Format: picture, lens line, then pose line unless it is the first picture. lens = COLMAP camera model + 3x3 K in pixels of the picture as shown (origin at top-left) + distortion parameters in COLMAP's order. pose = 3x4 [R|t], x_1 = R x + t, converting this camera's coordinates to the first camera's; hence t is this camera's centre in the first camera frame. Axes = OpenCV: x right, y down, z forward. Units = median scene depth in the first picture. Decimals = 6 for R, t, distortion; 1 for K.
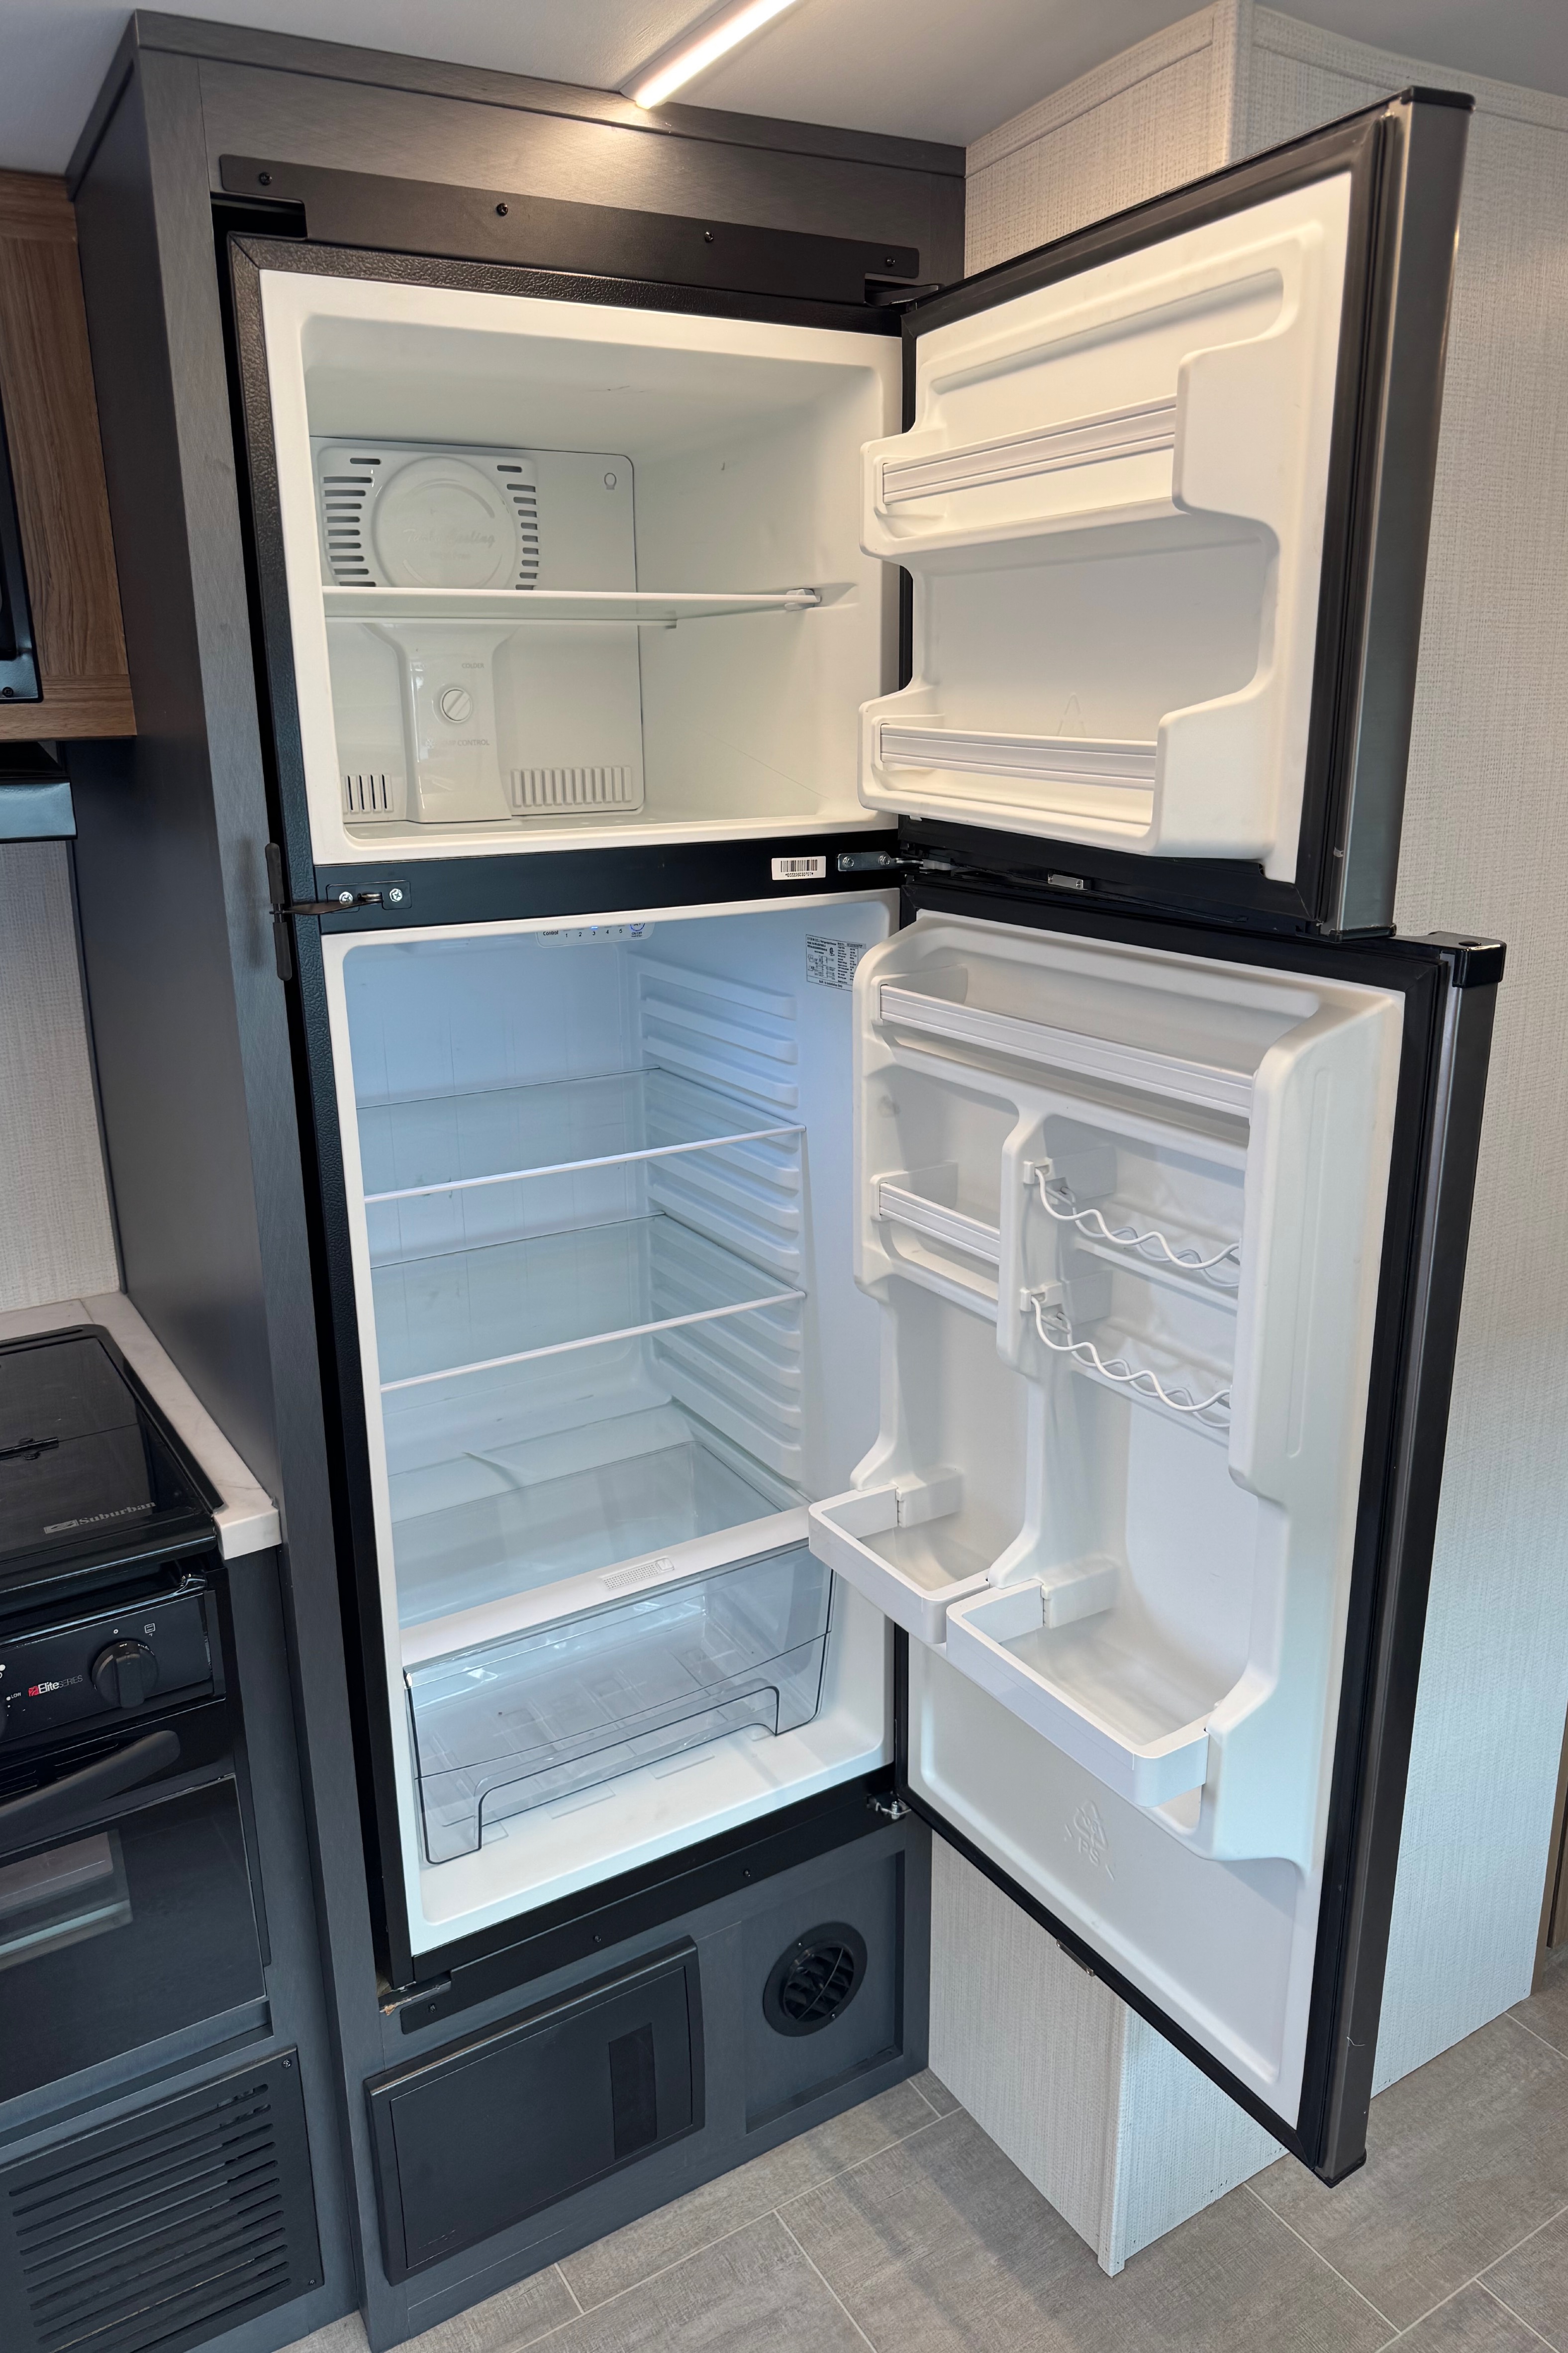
lens RADIAL K [[1671.4, 0, 783.8], [0, 1671.4, 1169.2], [0, 0, 1]] dist [-0.002976, -0.006756]
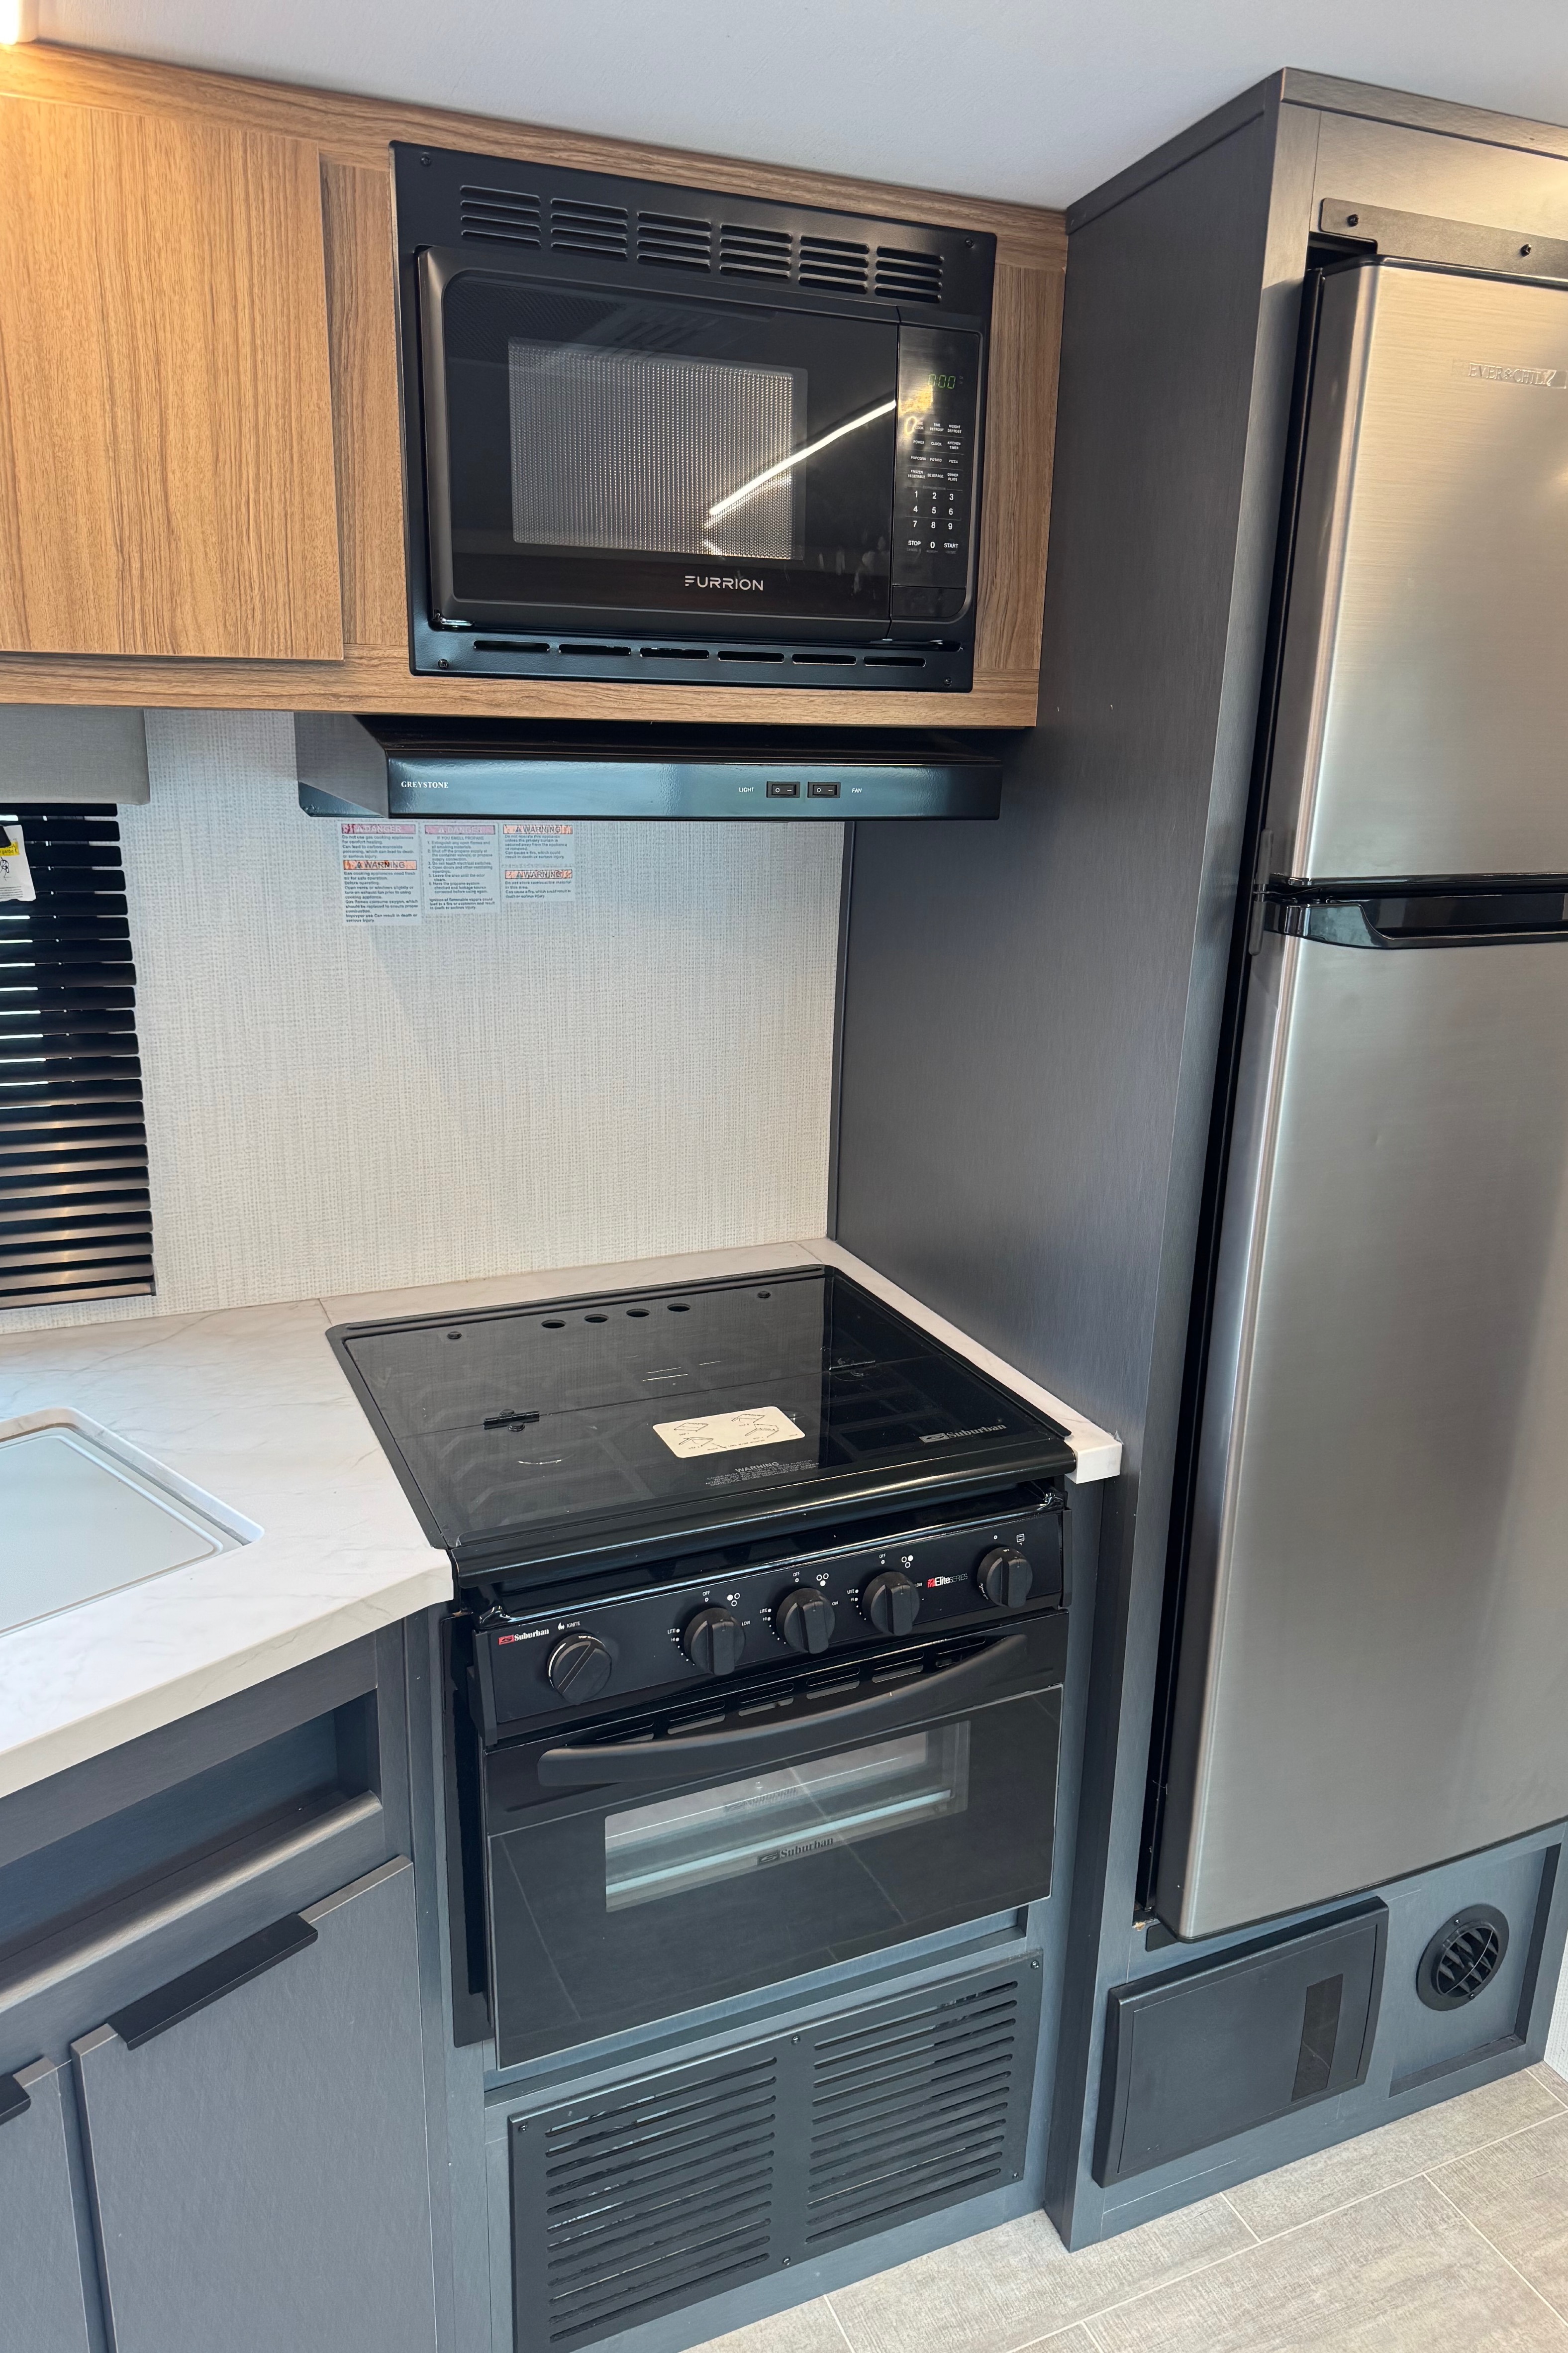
lens RADIAL K [[1671.4, 0, 766.1], [0, 1671.4, 1175.2], [0, 0, 1]] dist [-0.002976, -0.006756]
pose [[0.990103, 0.073805, -0.119370, -0.354794], [-0.074535, 0.997217, -0.001653, 0.041991], [0.118916, 0.010534, 0.992848, -0.085870]]
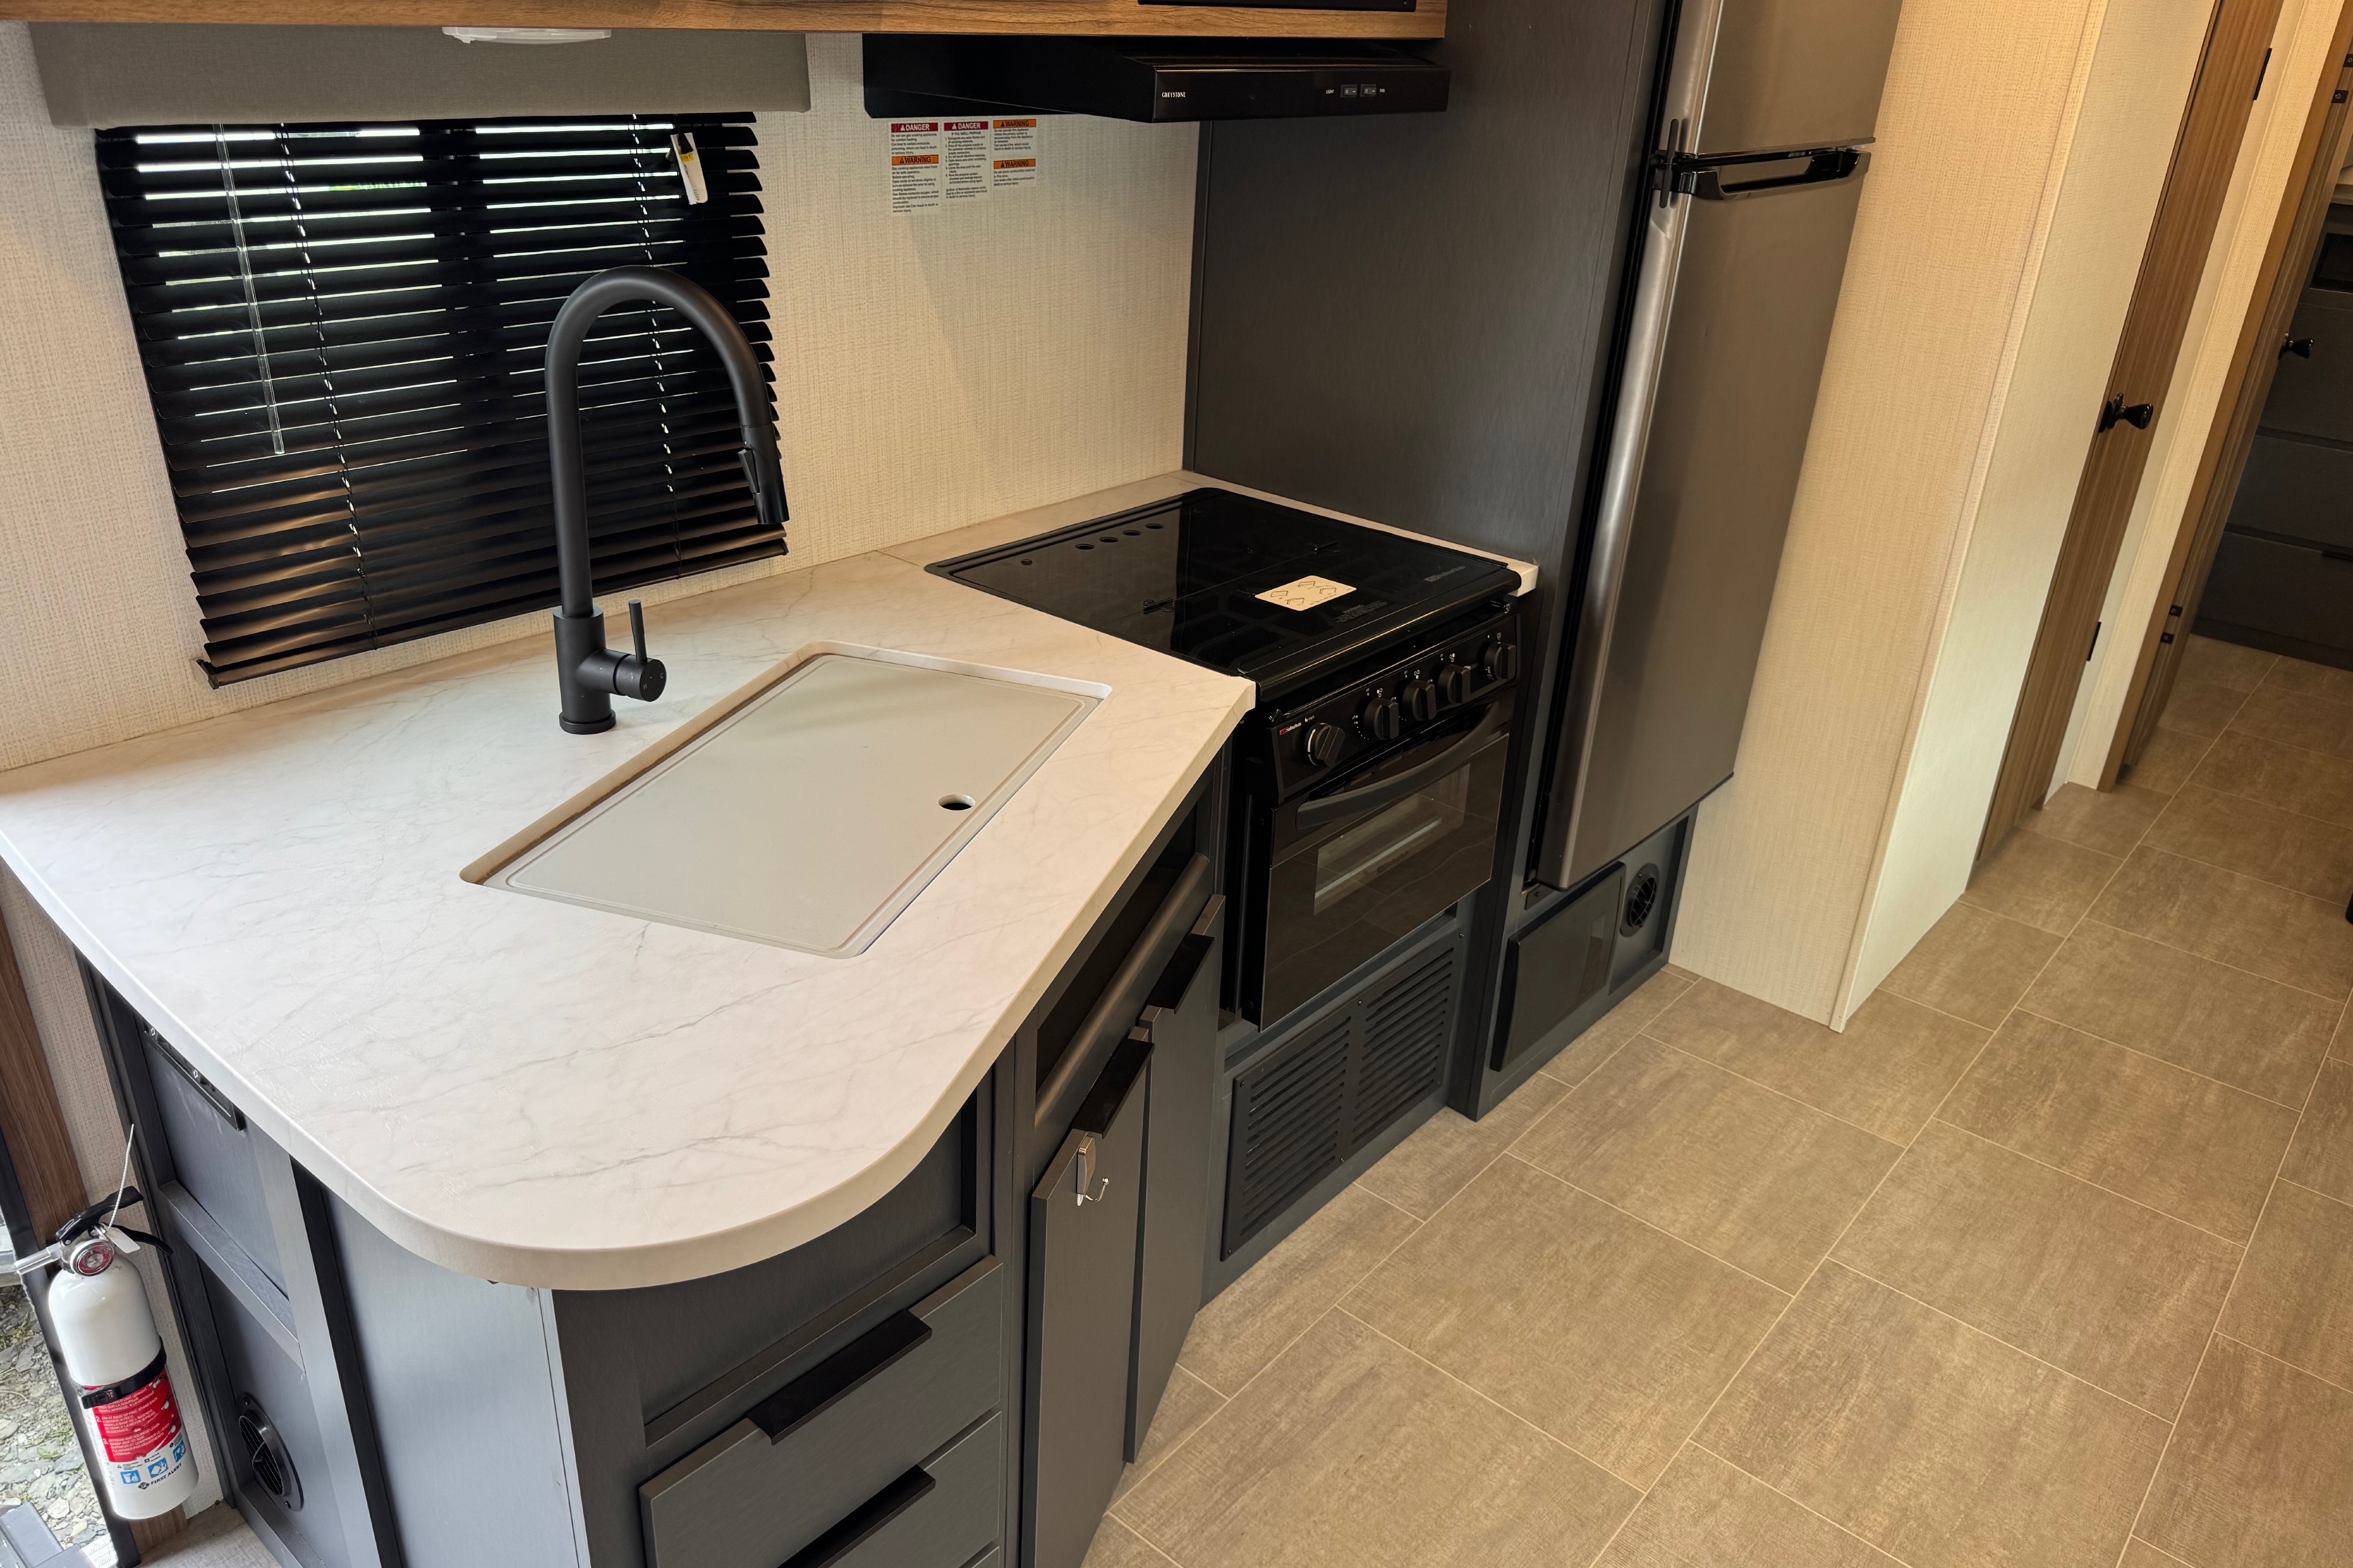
lens RADIAL K [[1671.4, 0, 1162.3], [0, 1671.4, 825.4], [0, 0, 1]] dist [-0.002976, -0.006756]
pose [[0.953718, -0.085748, 0.288217, -0.953349], [0.027637, 0.979419, 0.199936, 0.100384], [-0.299429, -0.182717, 0.936460, -0.357285]]
